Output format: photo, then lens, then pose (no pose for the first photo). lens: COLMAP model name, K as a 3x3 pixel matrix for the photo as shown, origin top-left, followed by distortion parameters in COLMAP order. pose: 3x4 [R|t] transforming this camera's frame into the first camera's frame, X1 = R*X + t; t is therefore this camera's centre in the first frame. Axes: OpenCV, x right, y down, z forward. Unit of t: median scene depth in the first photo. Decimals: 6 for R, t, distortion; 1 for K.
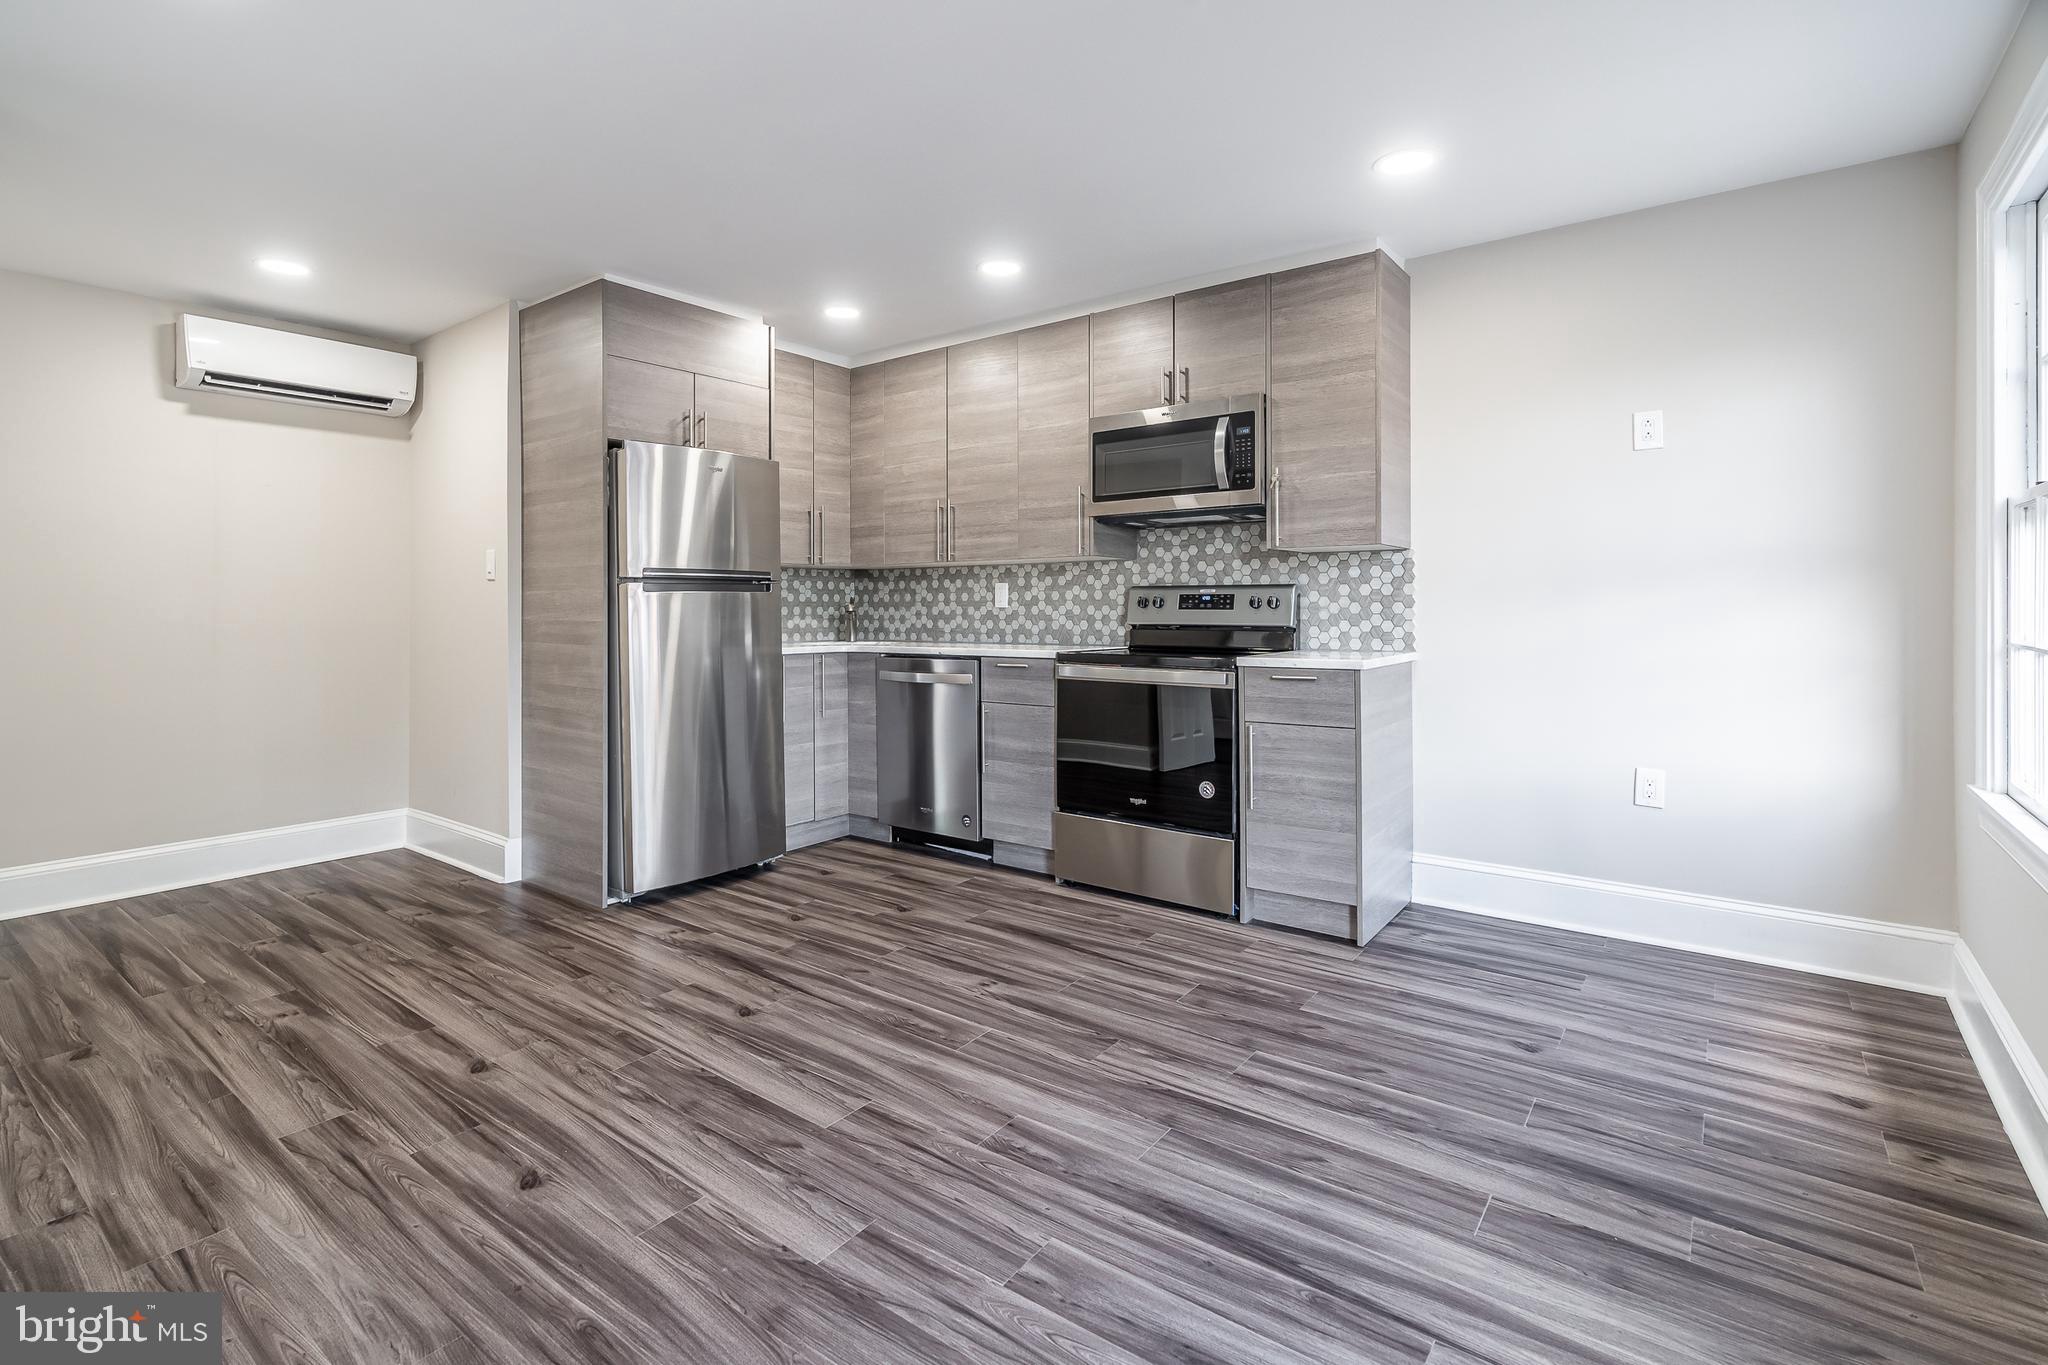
lens RADIAL K [[920.4, 0, 1015.1], [0, 920.4, 615.0], [0, 0, 1]] dist [-0.002771, -0.000115]
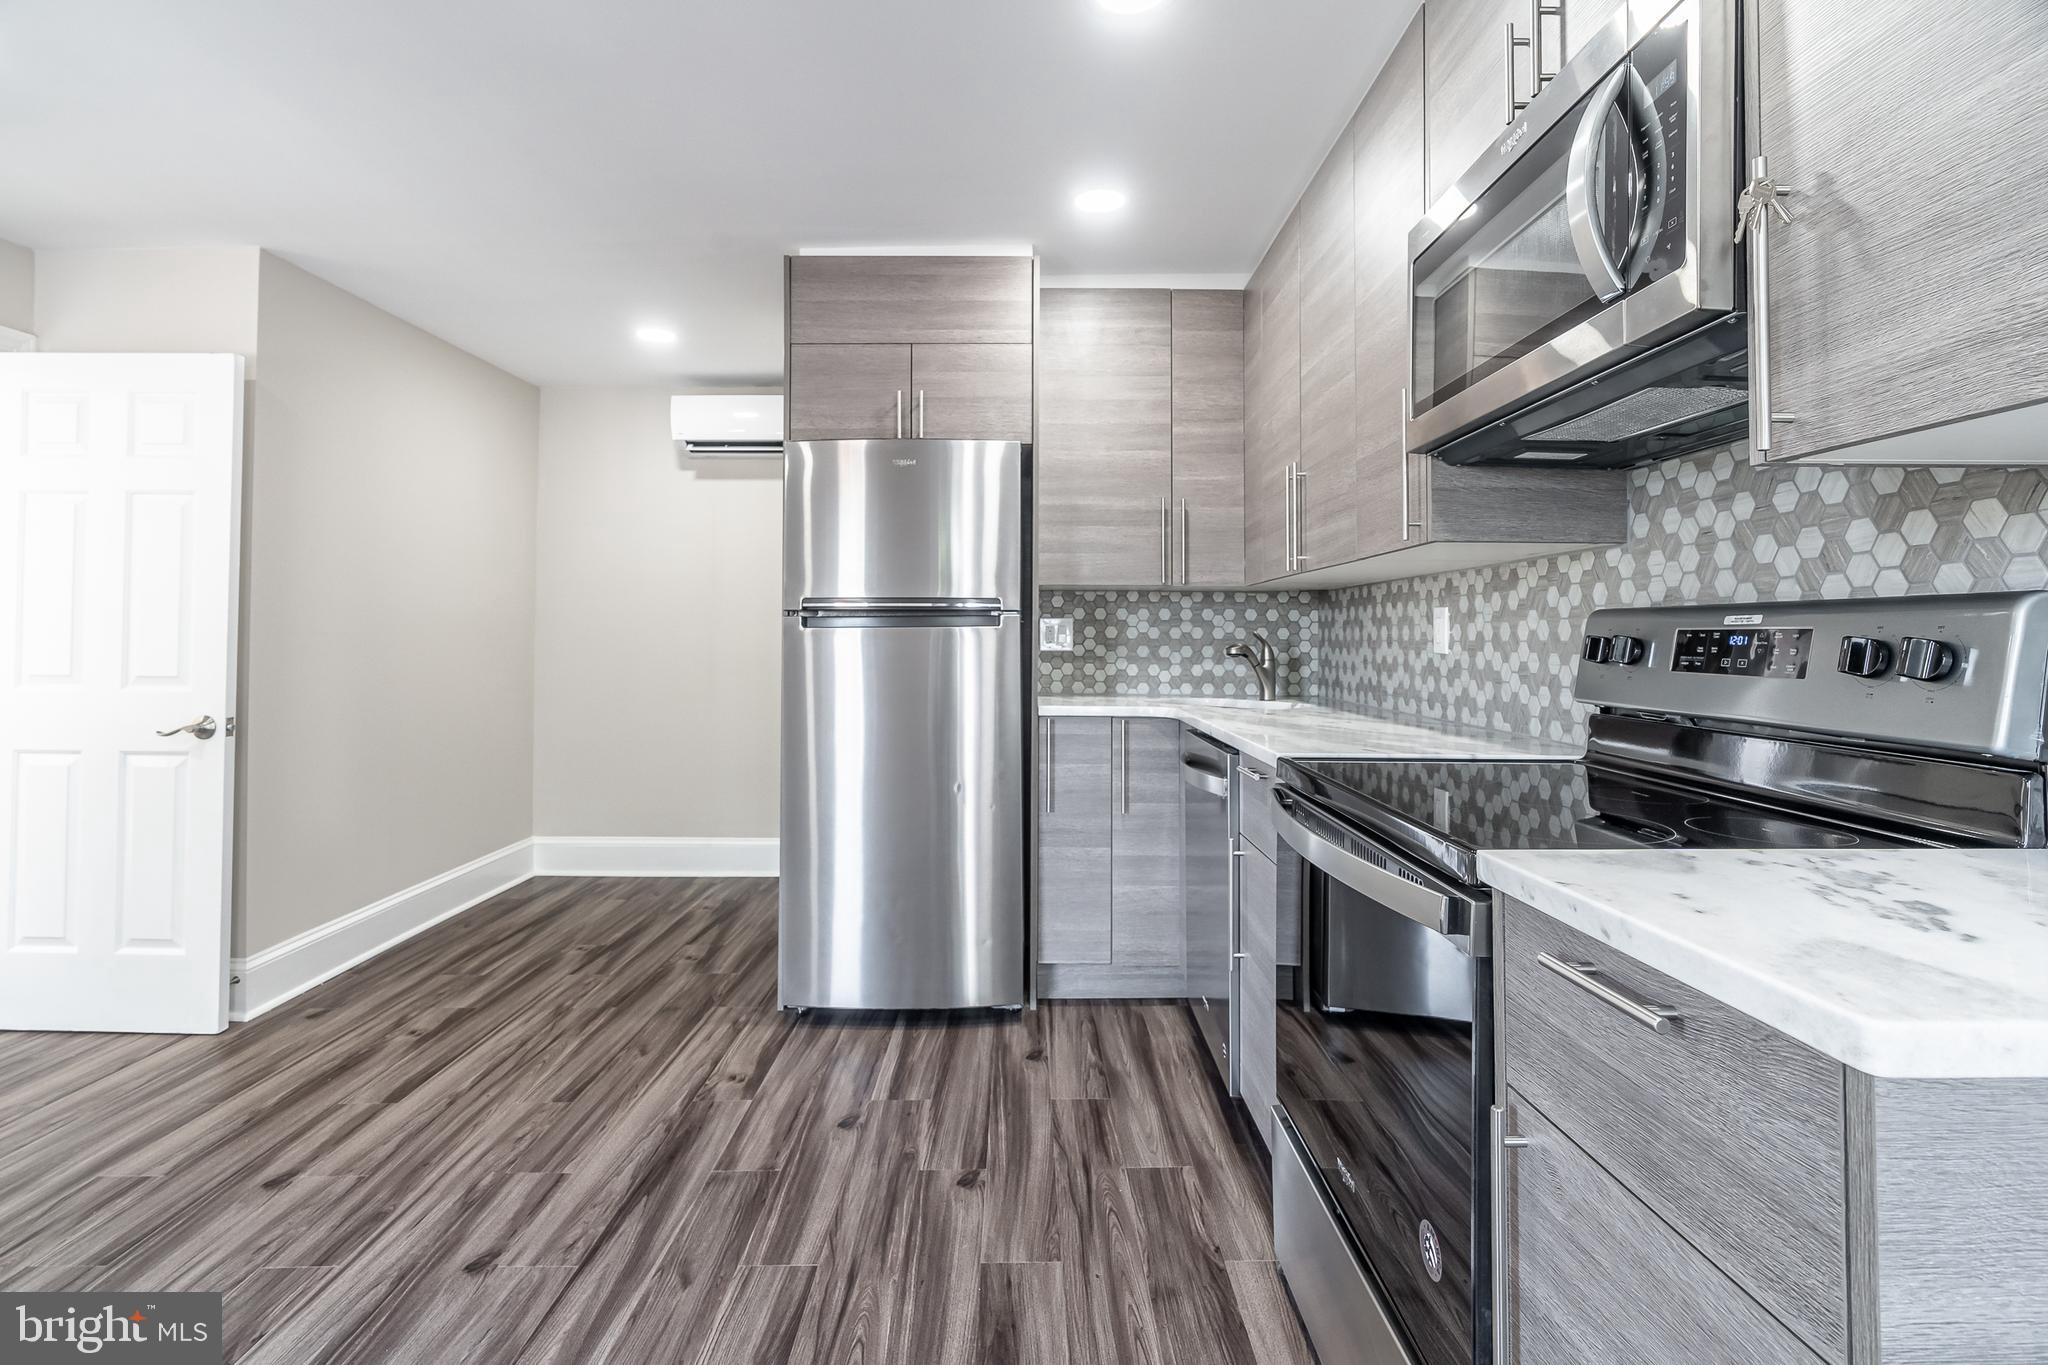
lens RADIAL K [[938.9, 0, 1018.6], [0, 938.9, 623.9], [0, 0, 1]] dist [-0.007971, 0.001100]
pose [[0.618687, -0.005613, -0.785617, 0.316179], [-0.012993, 0.999765, -0.017375, -0.015256], [0.785530, 0.020957, 0.618469, 0.578844]]
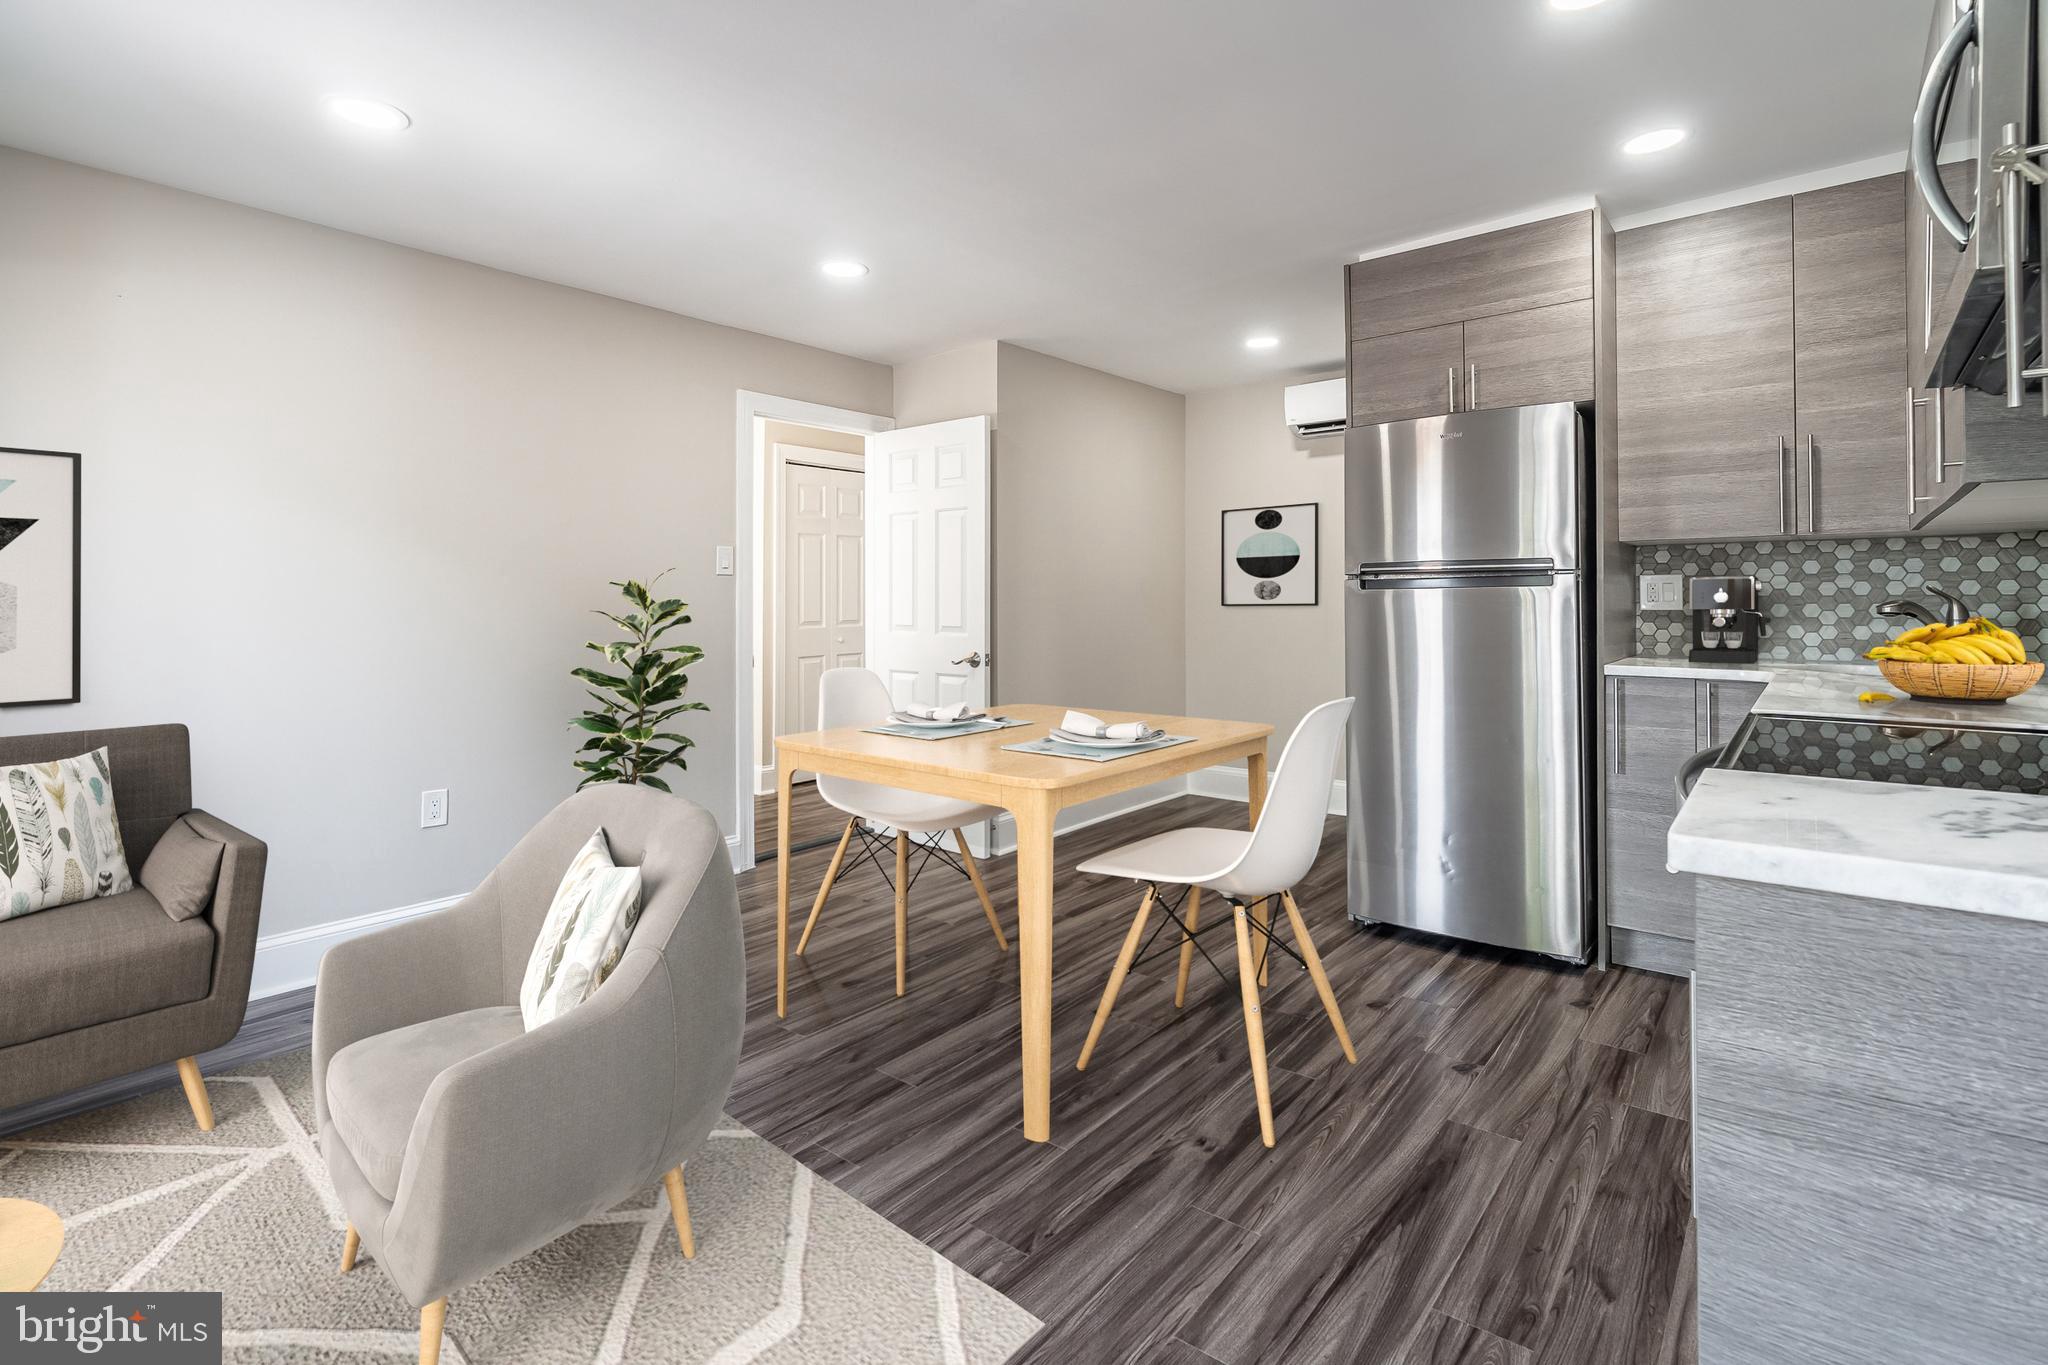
lens RADIAL K [[959.9, 0, 1038.6], [0, 959.9, 599.5], [0, 0, 1]] dist [-0.001687, 0.000584]
pose [[-0.008166, 0.002747, -0.999963, 0.501047], [-0.003428, 0.999990, 0.002775, -0.015172], [0.999961, 0.003450, -0.008157, 0.617158]]
